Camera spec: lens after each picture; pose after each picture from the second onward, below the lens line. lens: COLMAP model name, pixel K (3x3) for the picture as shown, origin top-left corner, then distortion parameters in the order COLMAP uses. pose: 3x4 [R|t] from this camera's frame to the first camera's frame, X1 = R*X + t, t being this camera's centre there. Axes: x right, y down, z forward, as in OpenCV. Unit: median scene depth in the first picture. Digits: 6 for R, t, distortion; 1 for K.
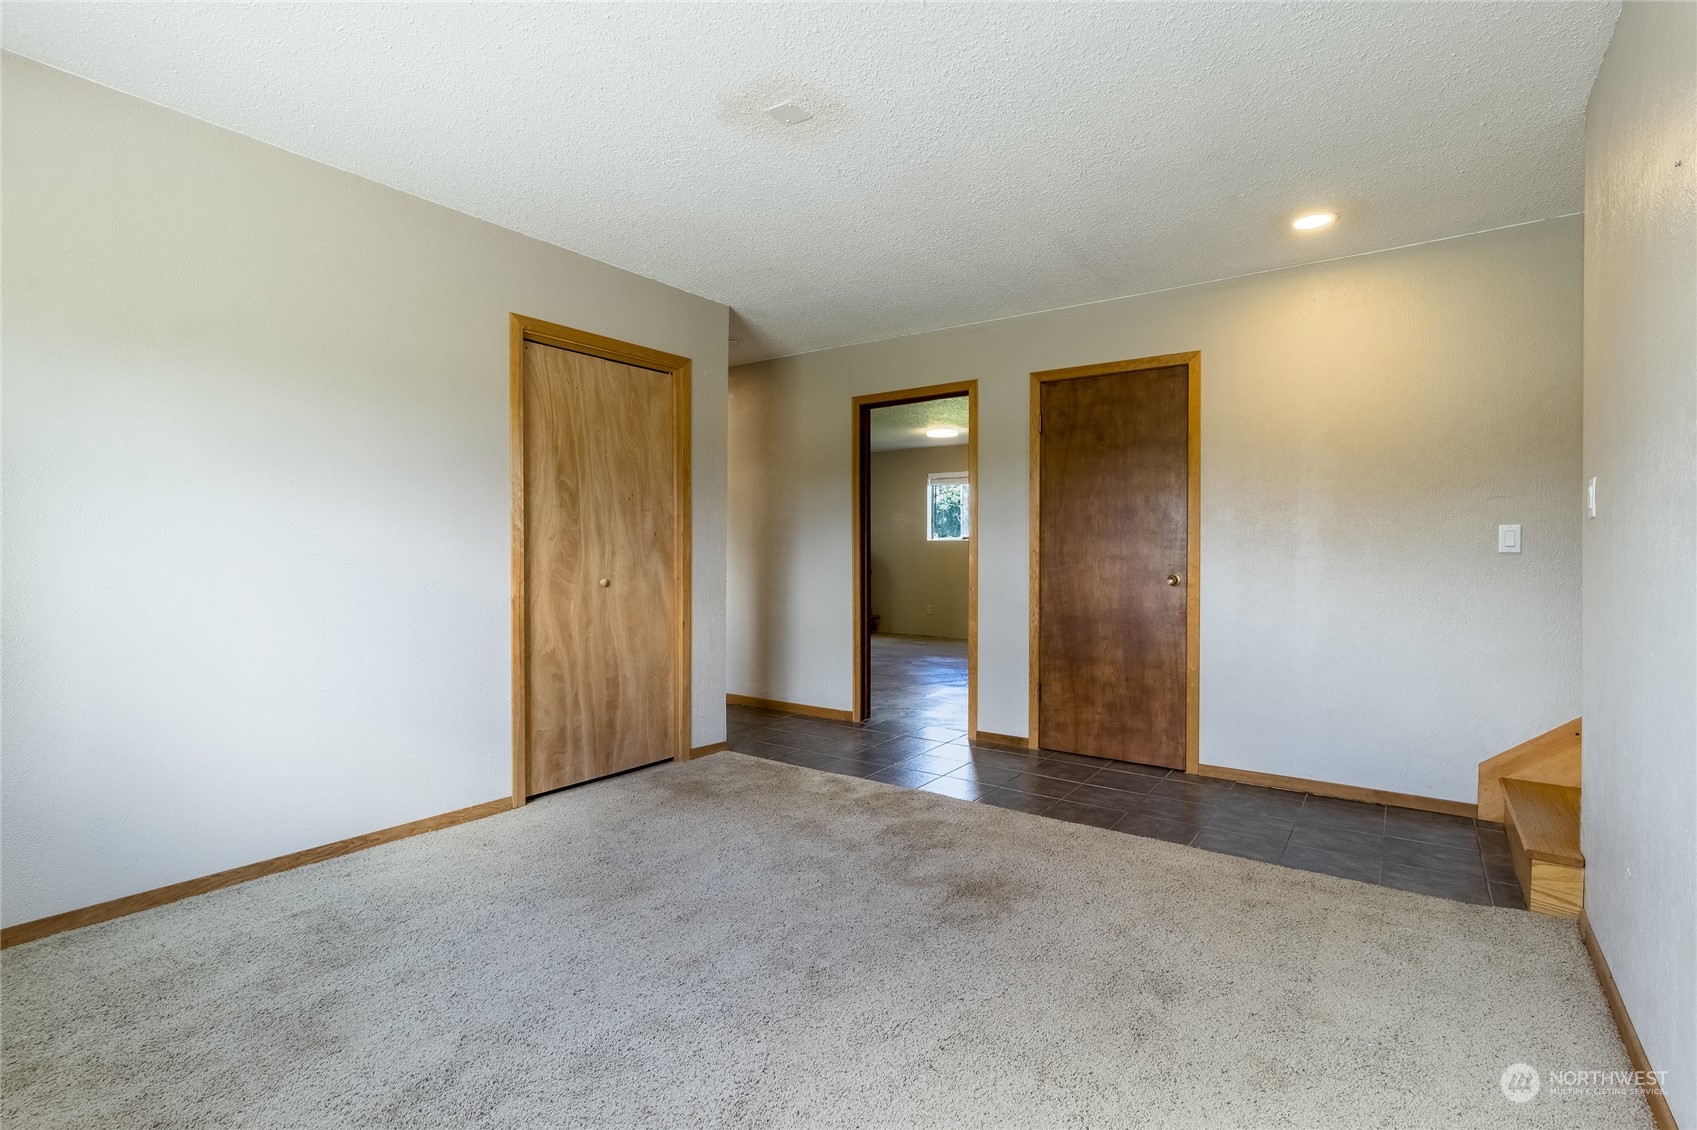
lens RADIAL K [[801.2, 0, 855.0], [0, 801.2, 562.5], [0, 0, 1]] dist [0.000576, 0.000511]
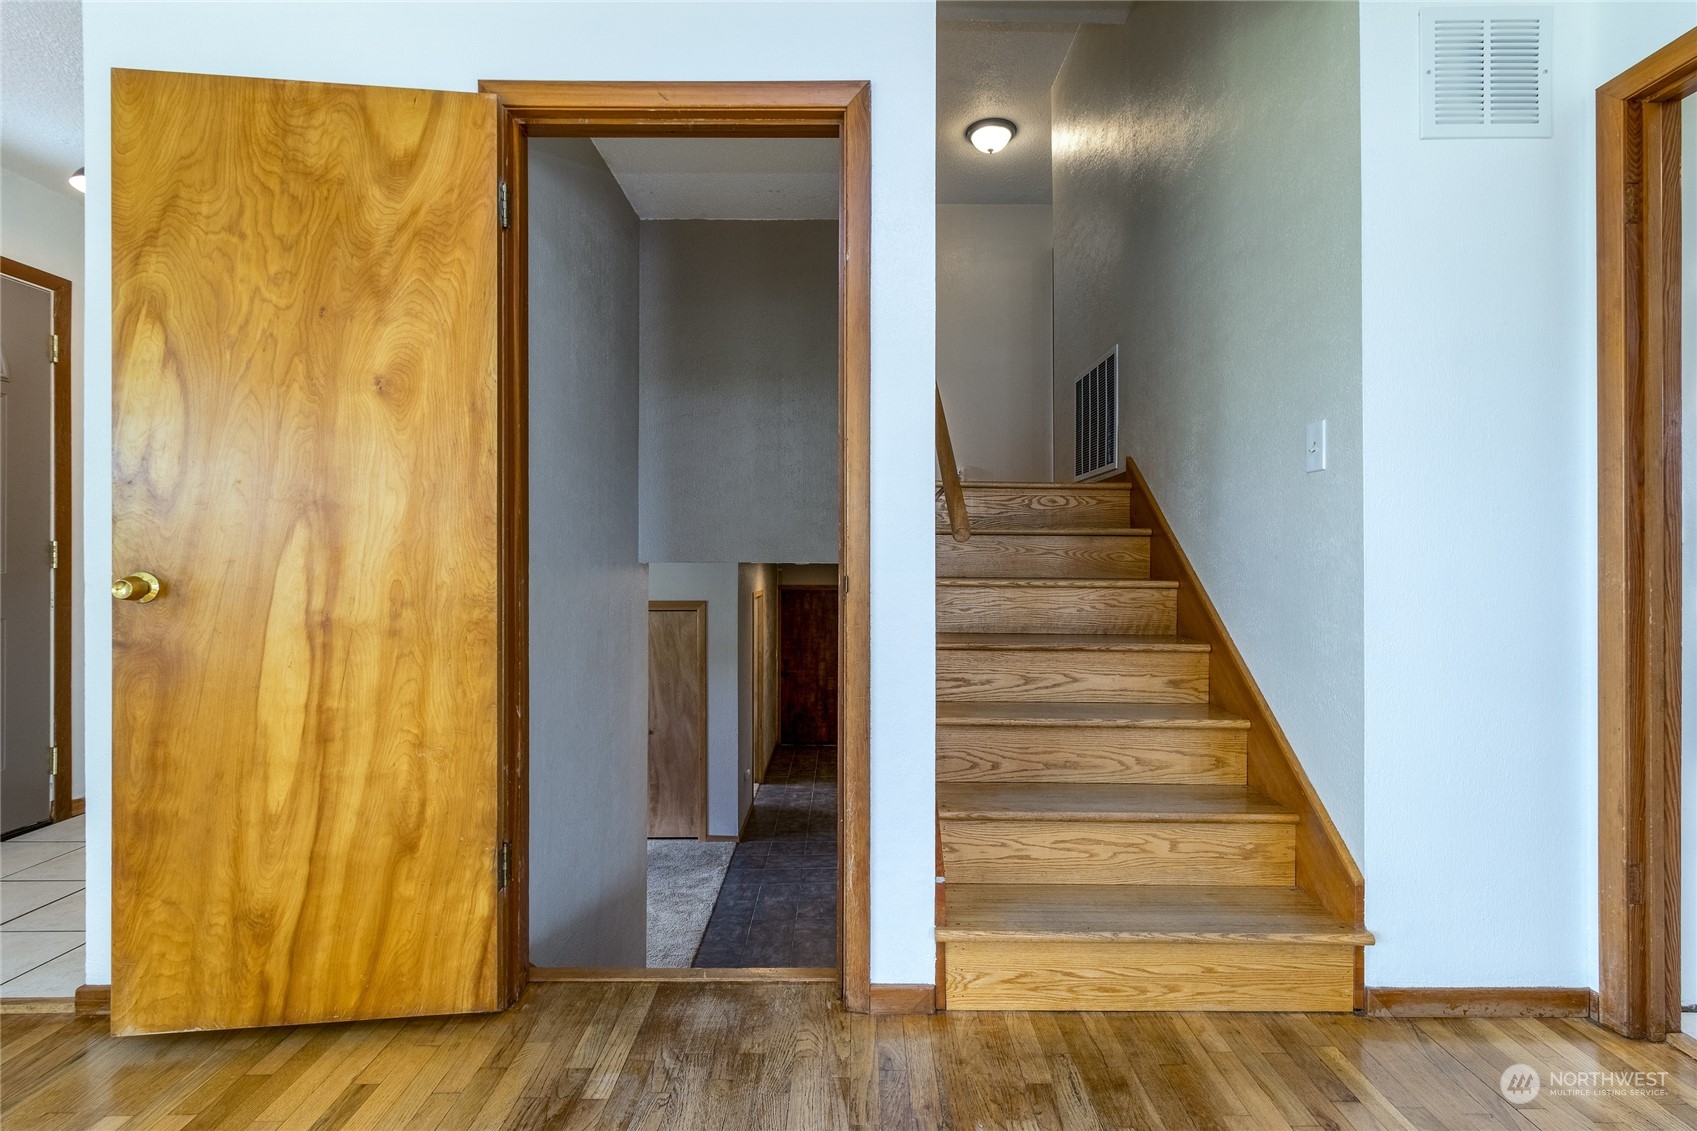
lens RADIAL K [[801.2, 0, 860.2], [0, 801.2, 553.6], [0, 0, 1]] dist [0.000576, 0.000511]
pose [[0.586618, -0.009230, -0.809811, 1.509255], [-0.013007, 0.999699, -0.020816, -0.361544], [0.809760, 0.022745, 0.586321, 0.306195]]
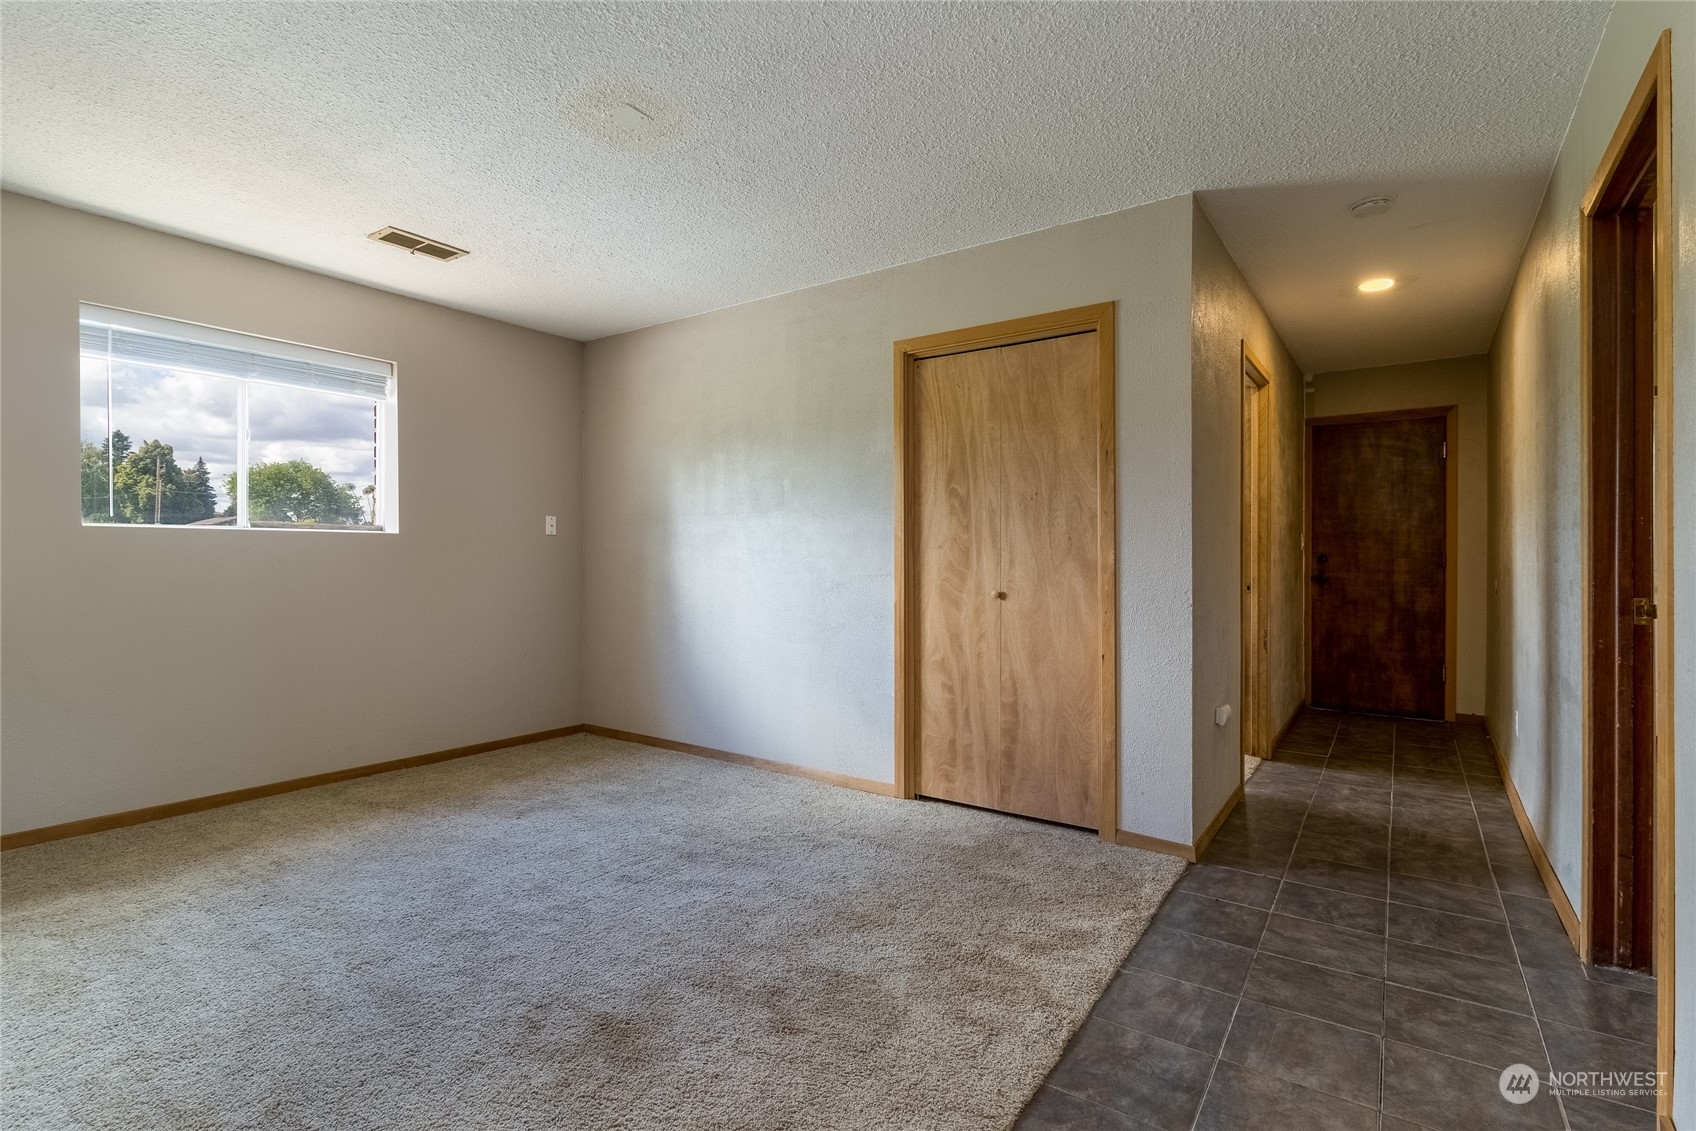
lens RADIAL K [[800.7, 0, 847.4], [0, 800.7, 562.1], [0, 0, 1]] dist [0.000576, 0.000511]
pose [[0.002396, -0.001669, -0.999996, 0.599780], [-0.019538, 0.999808, -0.001716, -0.006834], [0.999806, 0.019542, 0.002363, 0.845128]]
